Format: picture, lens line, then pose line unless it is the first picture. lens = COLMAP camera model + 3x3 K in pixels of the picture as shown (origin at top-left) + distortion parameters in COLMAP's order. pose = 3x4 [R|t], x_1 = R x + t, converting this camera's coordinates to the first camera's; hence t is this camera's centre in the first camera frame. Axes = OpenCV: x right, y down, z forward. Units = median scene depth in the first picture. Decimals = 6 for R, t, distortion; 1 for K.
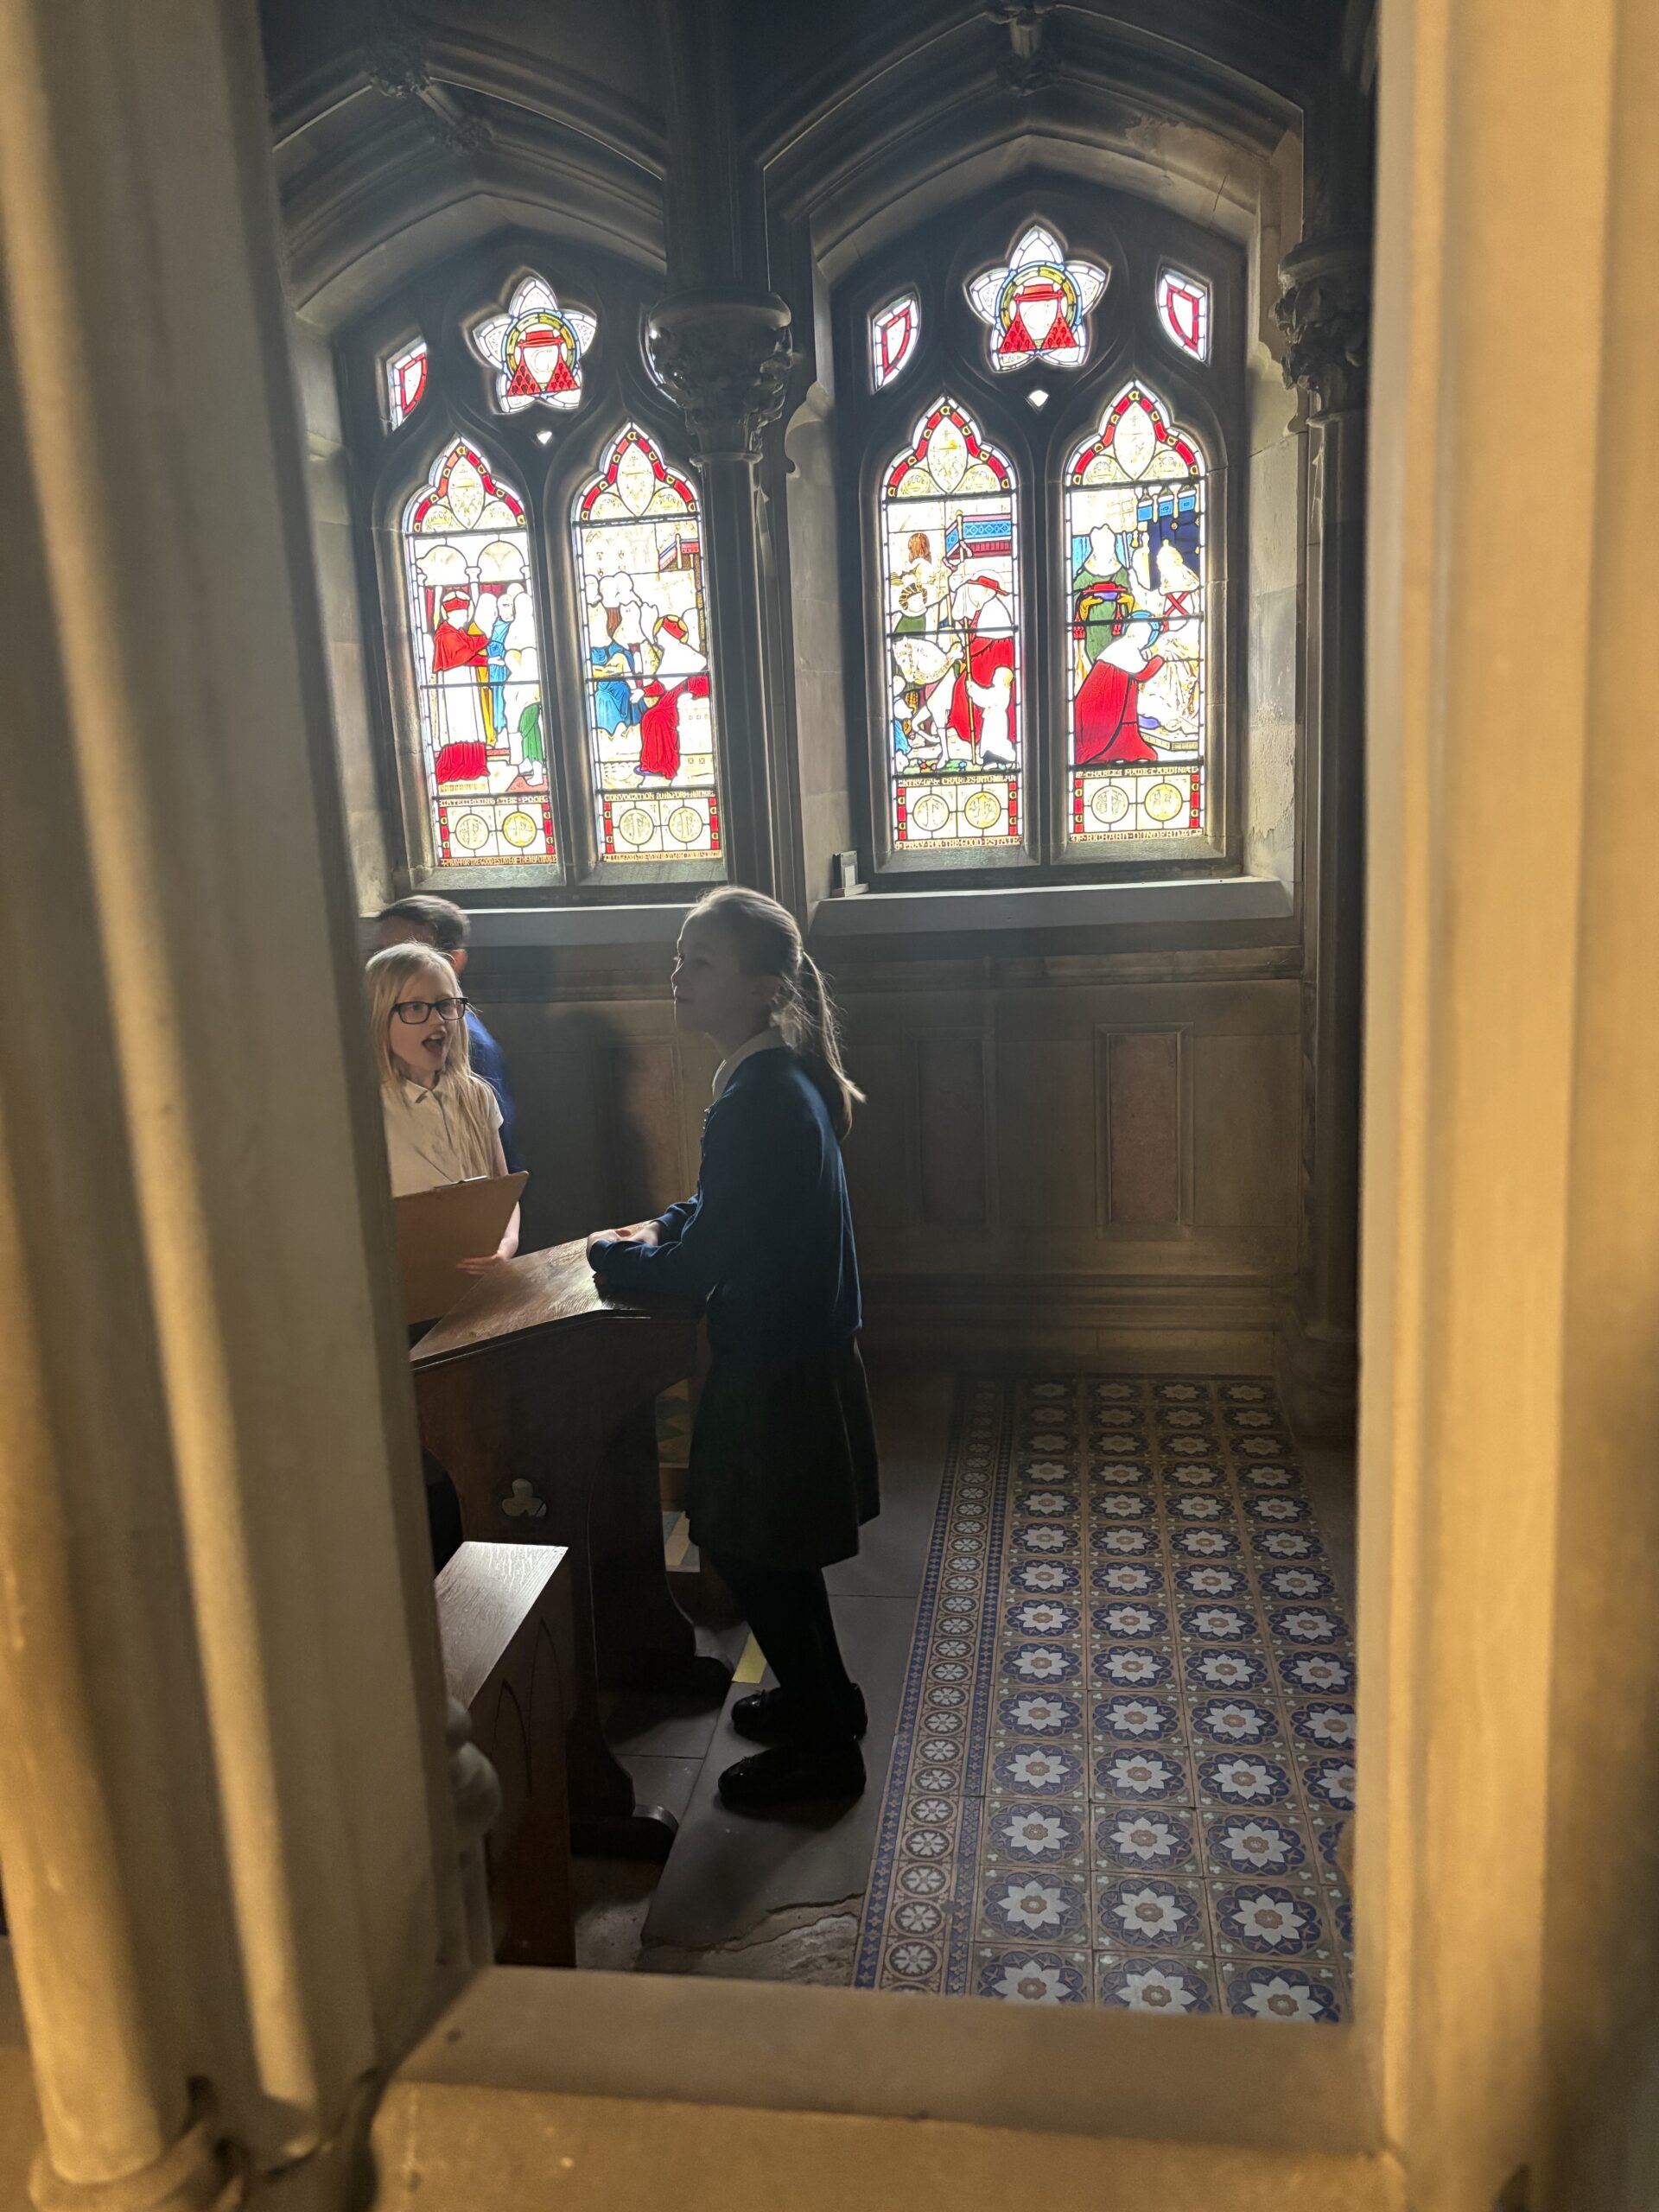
lens RADIAL K [[1636.1, 0, 838.5], [0, 1636.1, 1107.5], [0, 0, 1]] dist [0.000223, -0.030159]
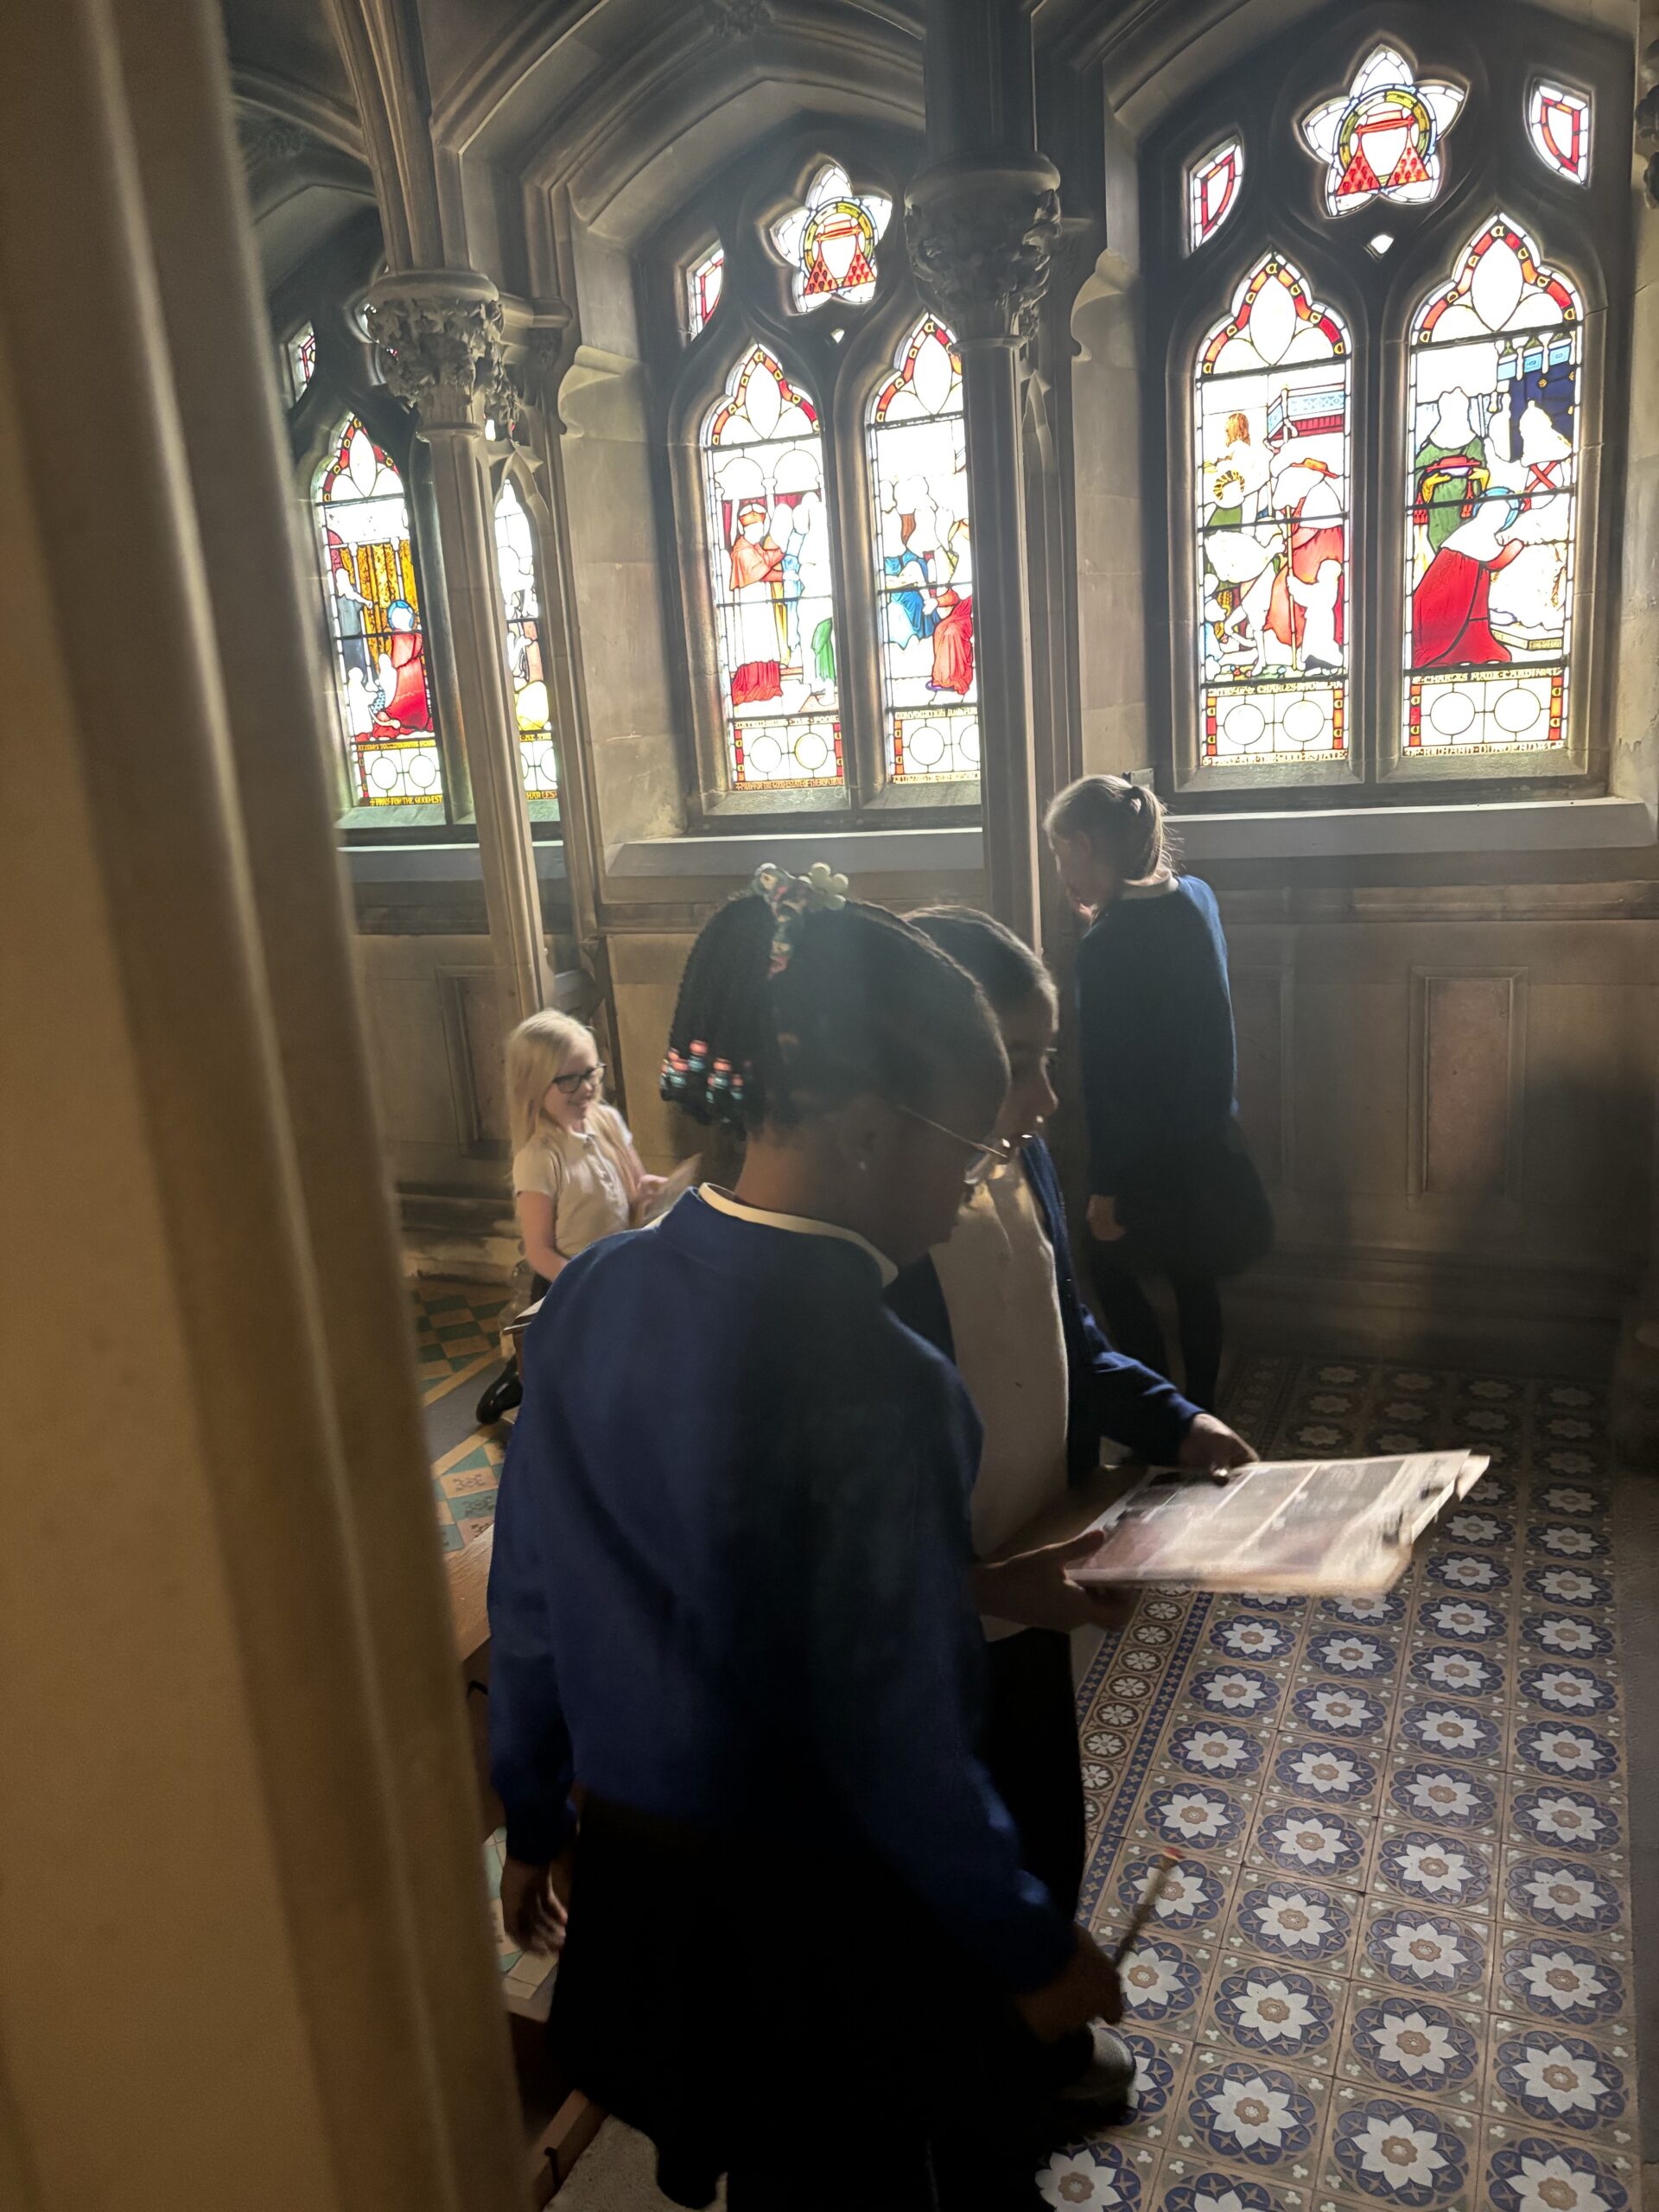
lens RADIAL K [[1636.1, 0, 814.8], [0, 1636.1, 1102.5], [0, 0, 1]] dist [0.000223, -0.030159]
pose [[0.961044, 0.044289, -0.272825, 0.088679], [-0.029436, 0.997865, 0.058298, -0.019130], [0.274824, -0.047996, 0.960296, 0.060118]]
